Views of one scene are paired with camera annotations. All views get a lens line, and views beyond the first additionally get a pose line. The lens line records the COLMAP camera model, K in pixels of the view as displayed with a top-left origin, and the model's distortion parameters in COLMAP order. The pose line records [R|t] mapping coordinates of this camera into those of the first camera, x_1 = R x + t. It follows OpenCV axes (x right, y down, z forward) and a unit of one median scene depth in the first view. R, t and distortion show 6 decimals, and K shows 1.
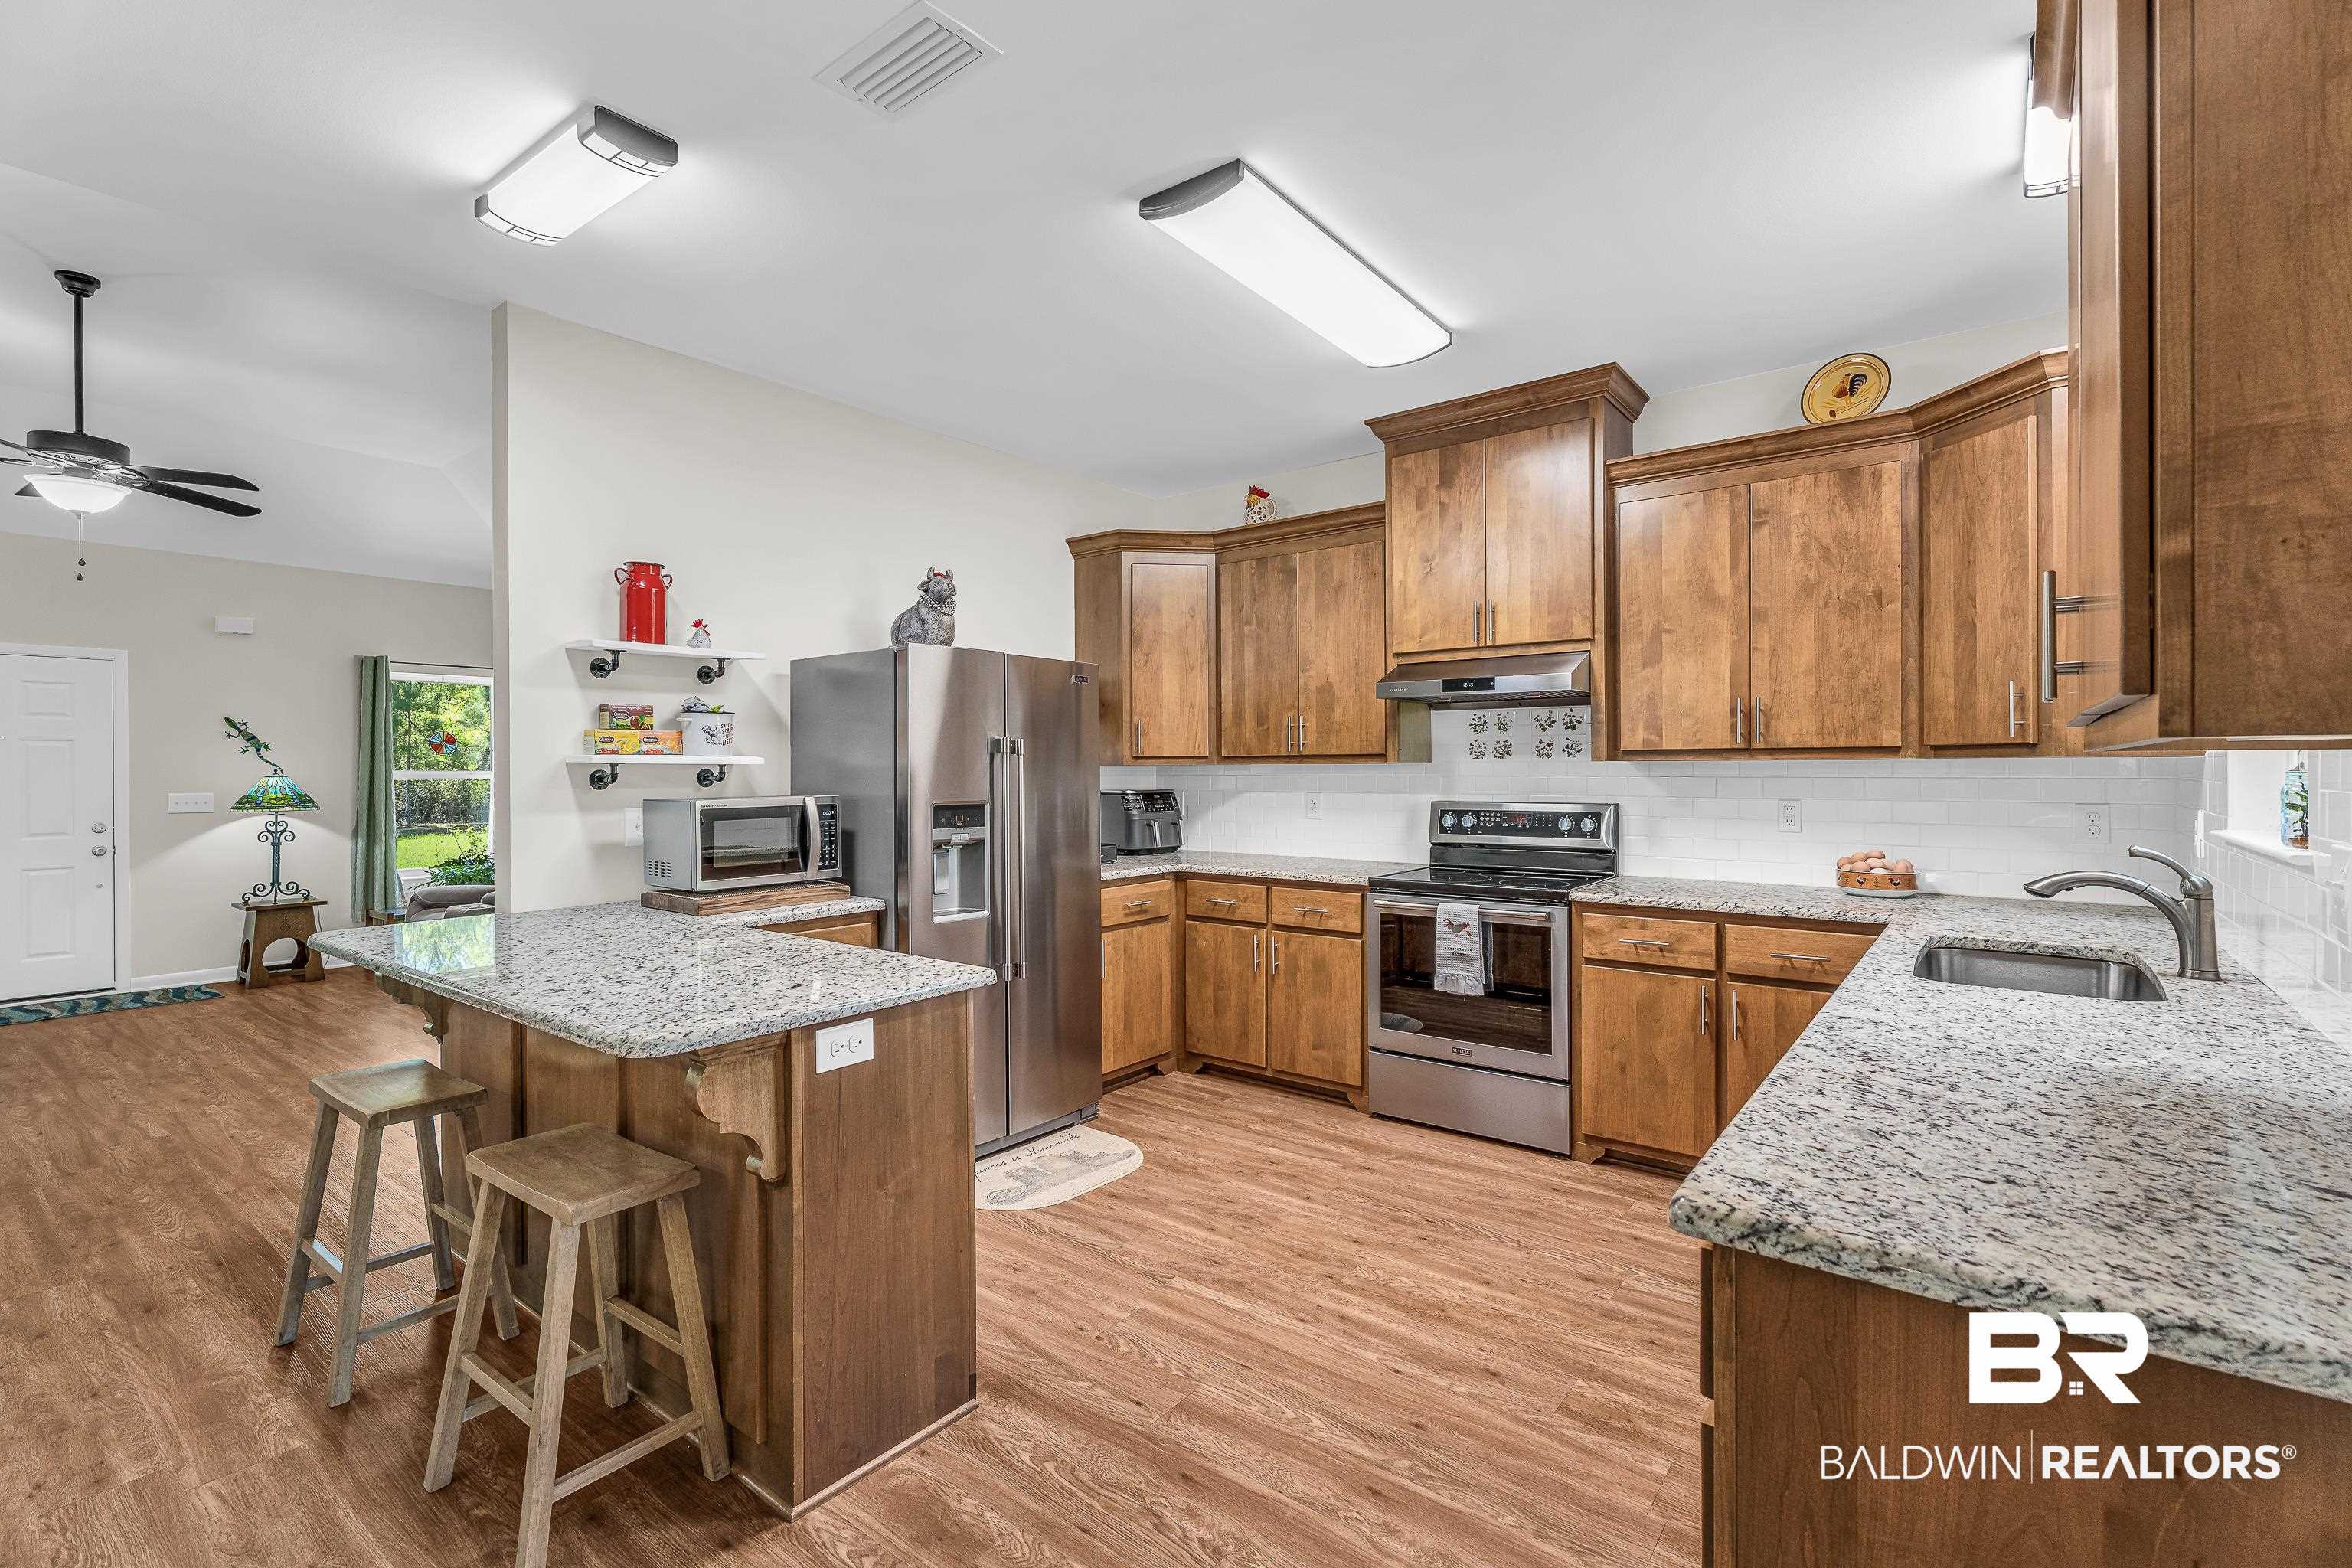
lens RADIAL K [[1049.2, 0, 1172.6], [0, 1049.2, 772.9], [0, 0, 1]] dist [-0.000269, -0.000413]
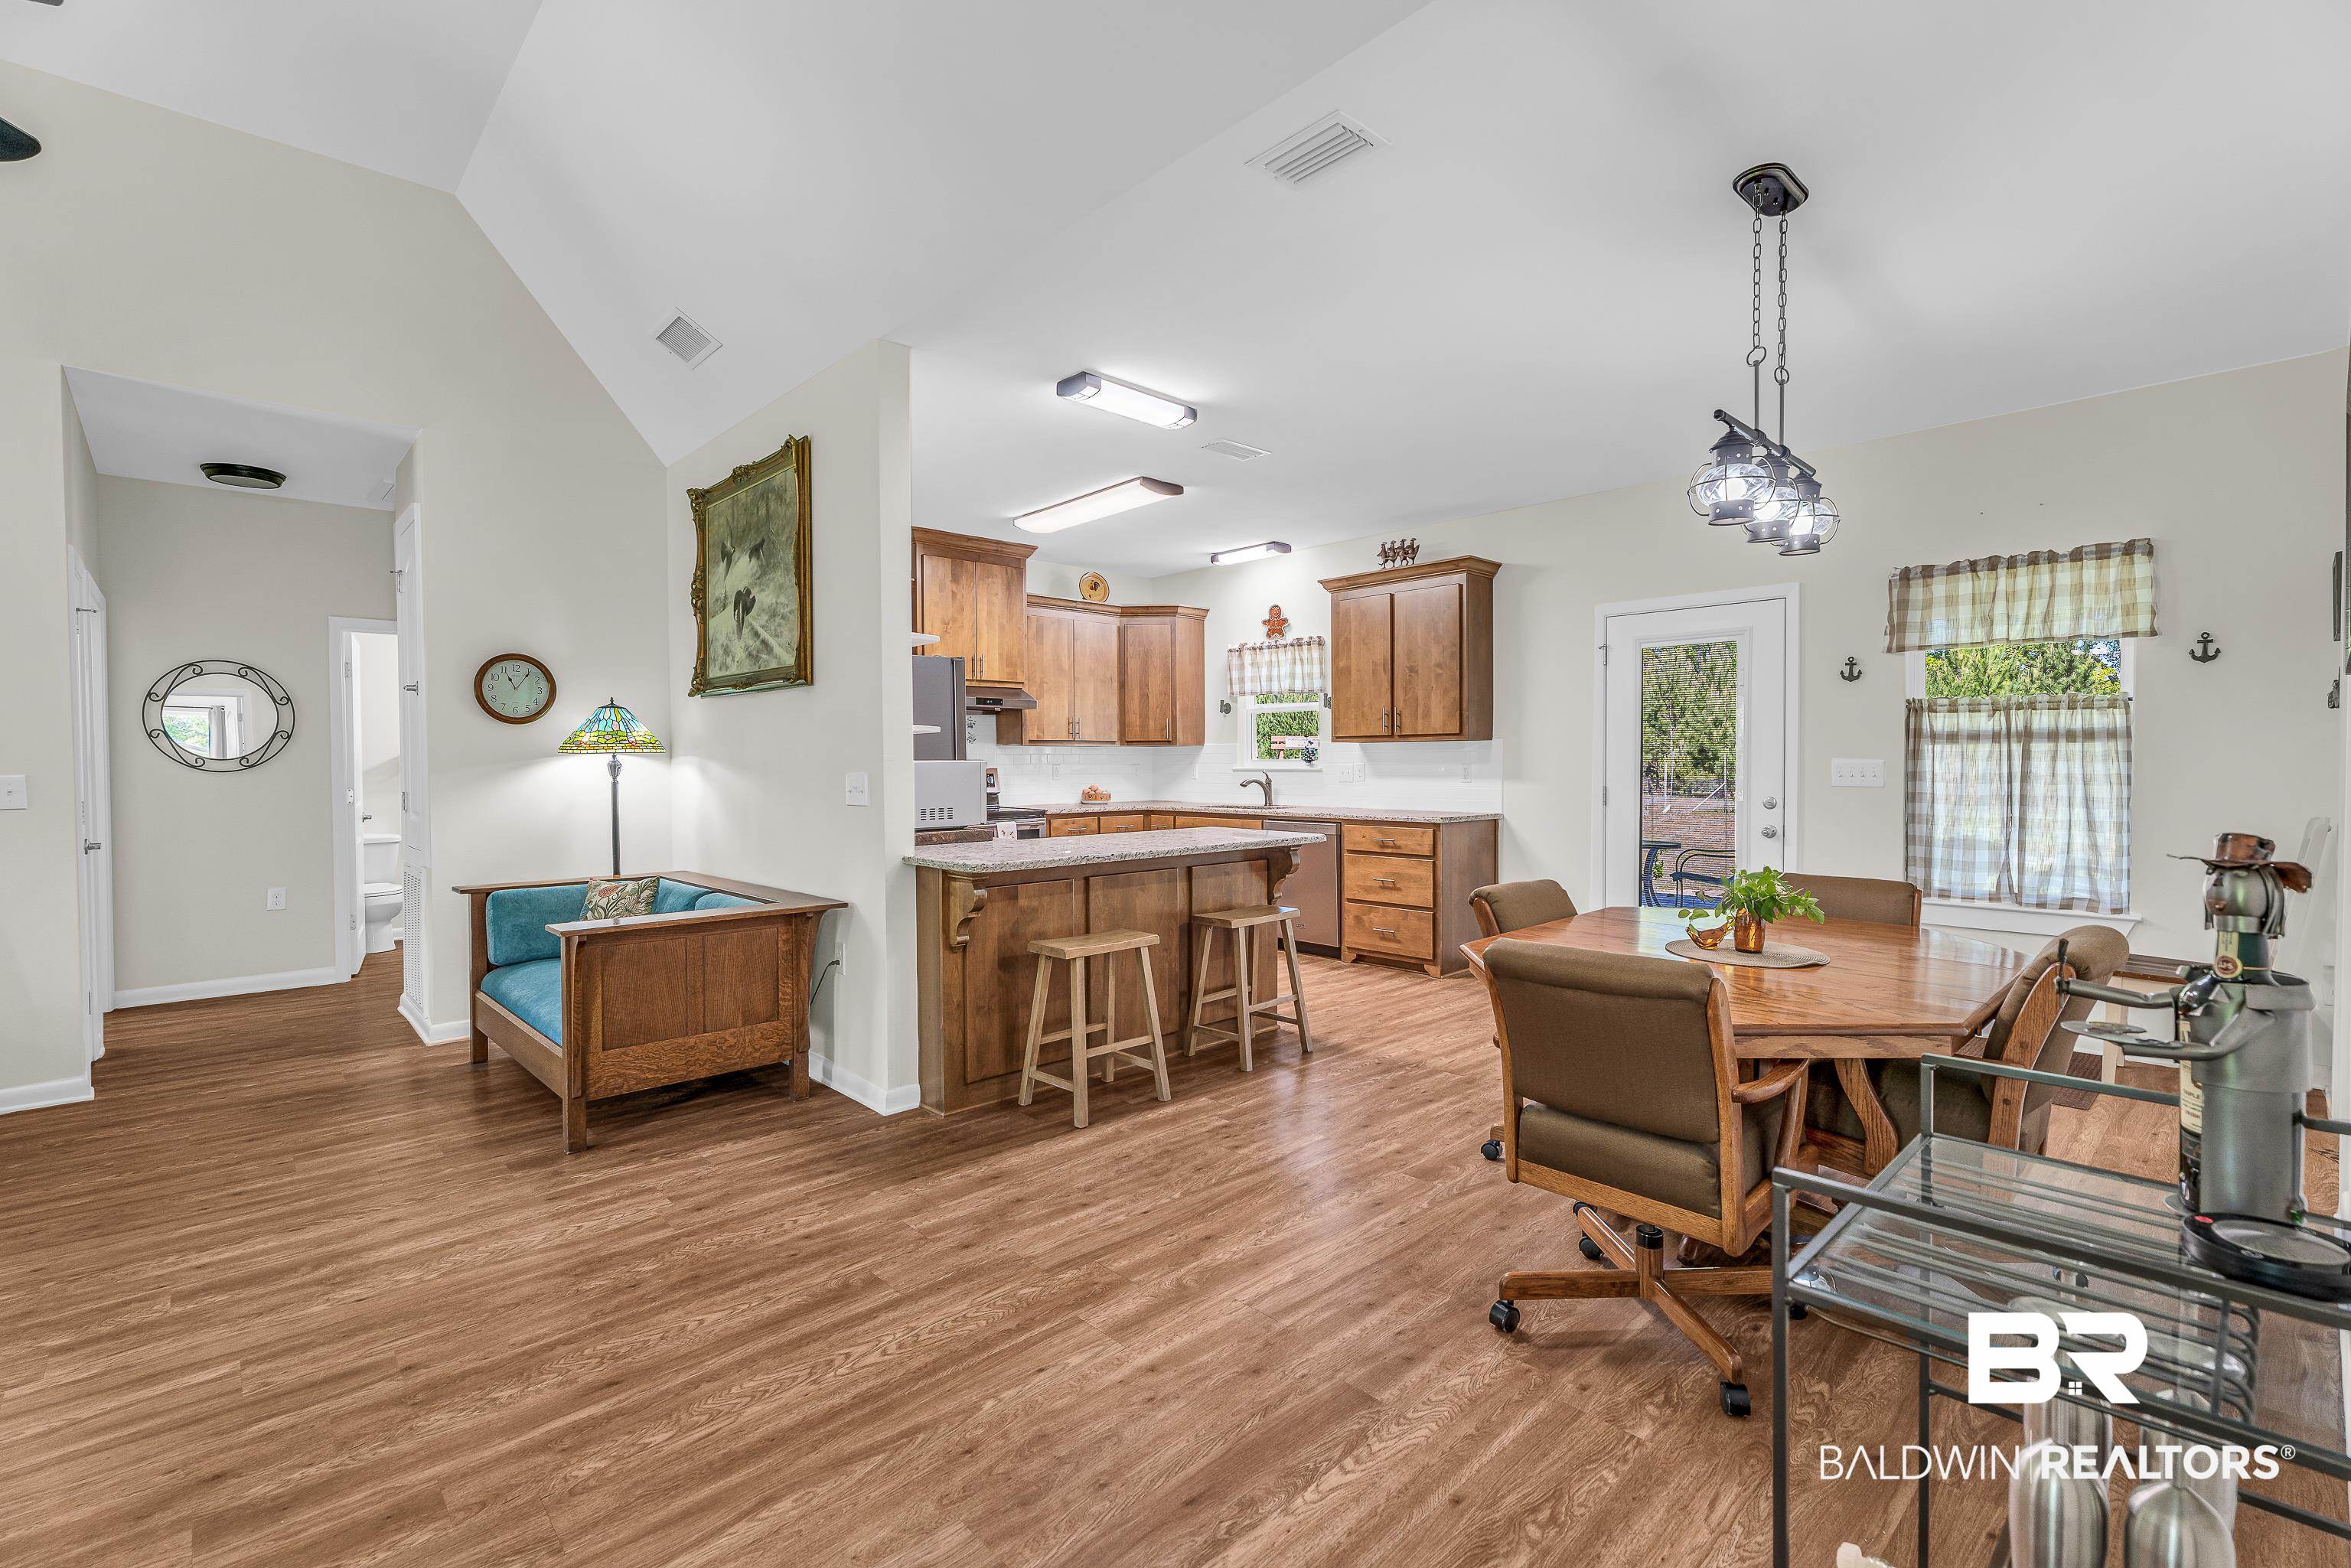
lens RADIAL K [[1044.4, 0, 1175.5], [0, 1044.4, 784.0], [0, 0, 1]] dist [0.002512, -0.000925]
pose [[0.151441, -0.019485, 0.988274, -1.509868], [0.009296, 0.999790, 0.018287, 0.028620], [-0.988423, 0.006417, 0.151590, 0.433737]]
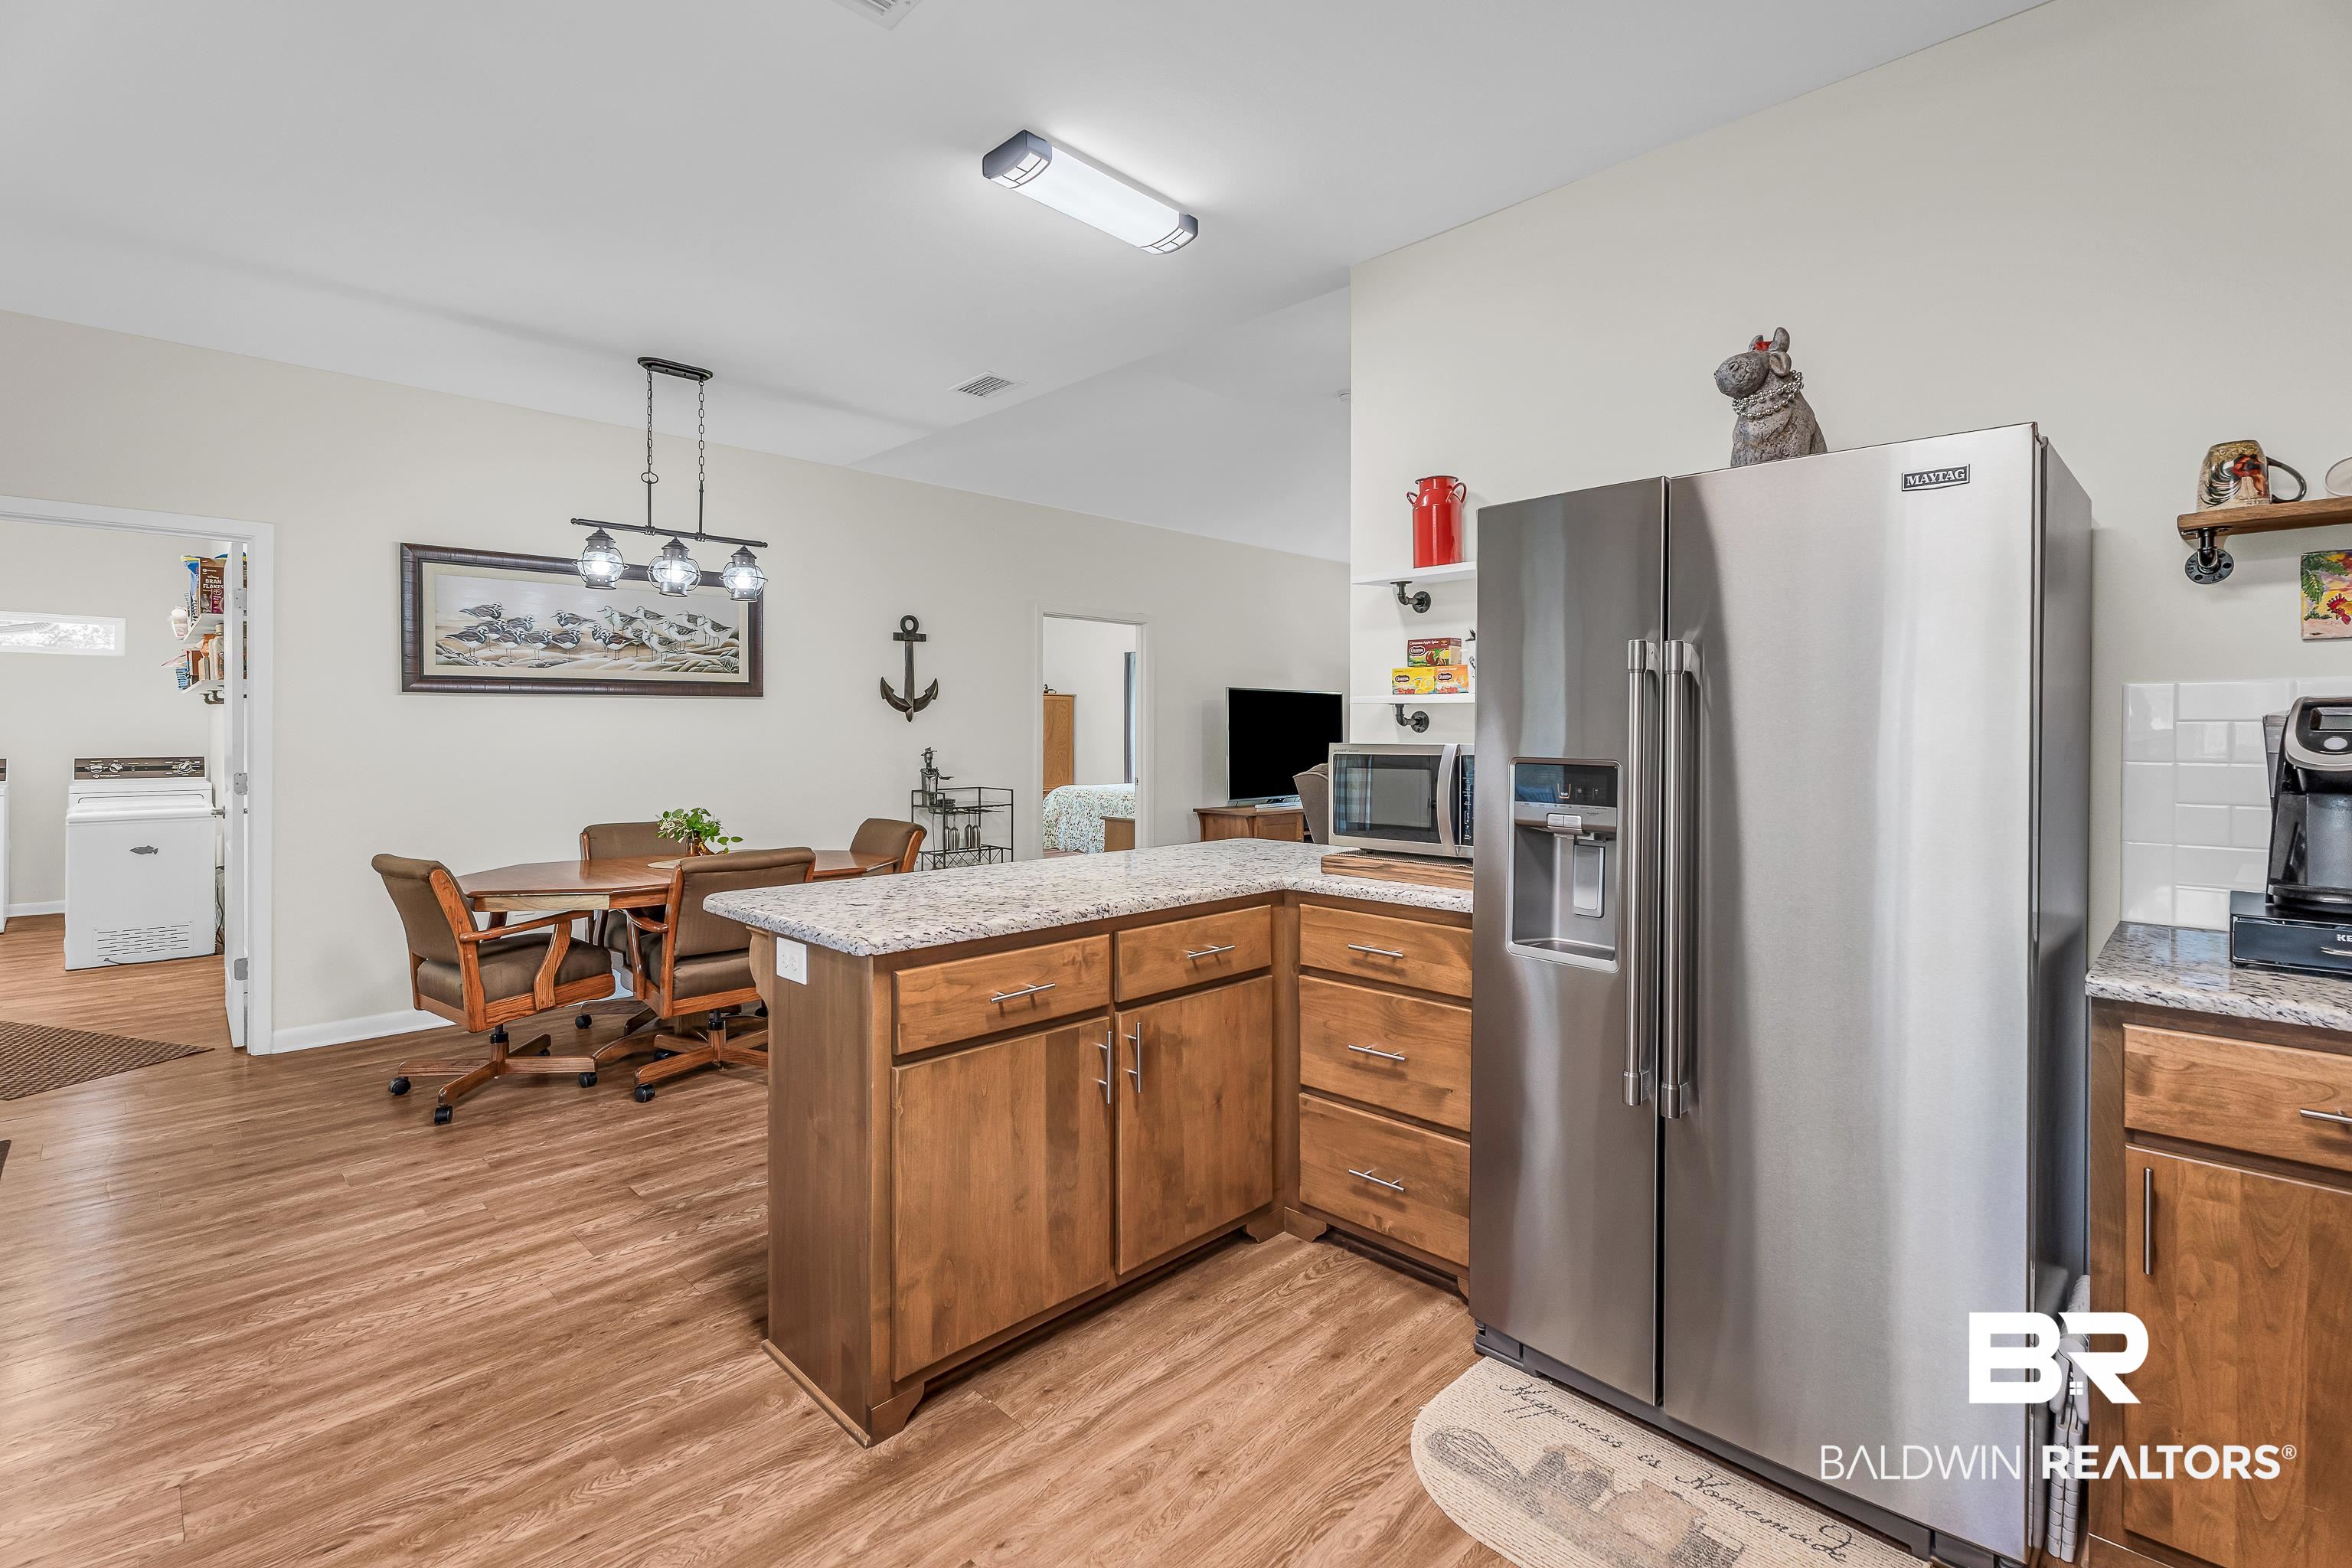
lens RADIAL K [[1074.8, 0, 1171.7], [0, 1074.8, 731.3], [0, 0, 1]] dist [0.012310, 0.000122]
pose [[-0.125434, 0.005449, -0.992087, 0.392145], [-0.006365, 0.999960, 0.006297, 0.009230], [0.992082, 0.007105, -0.125394, 0.810882]]
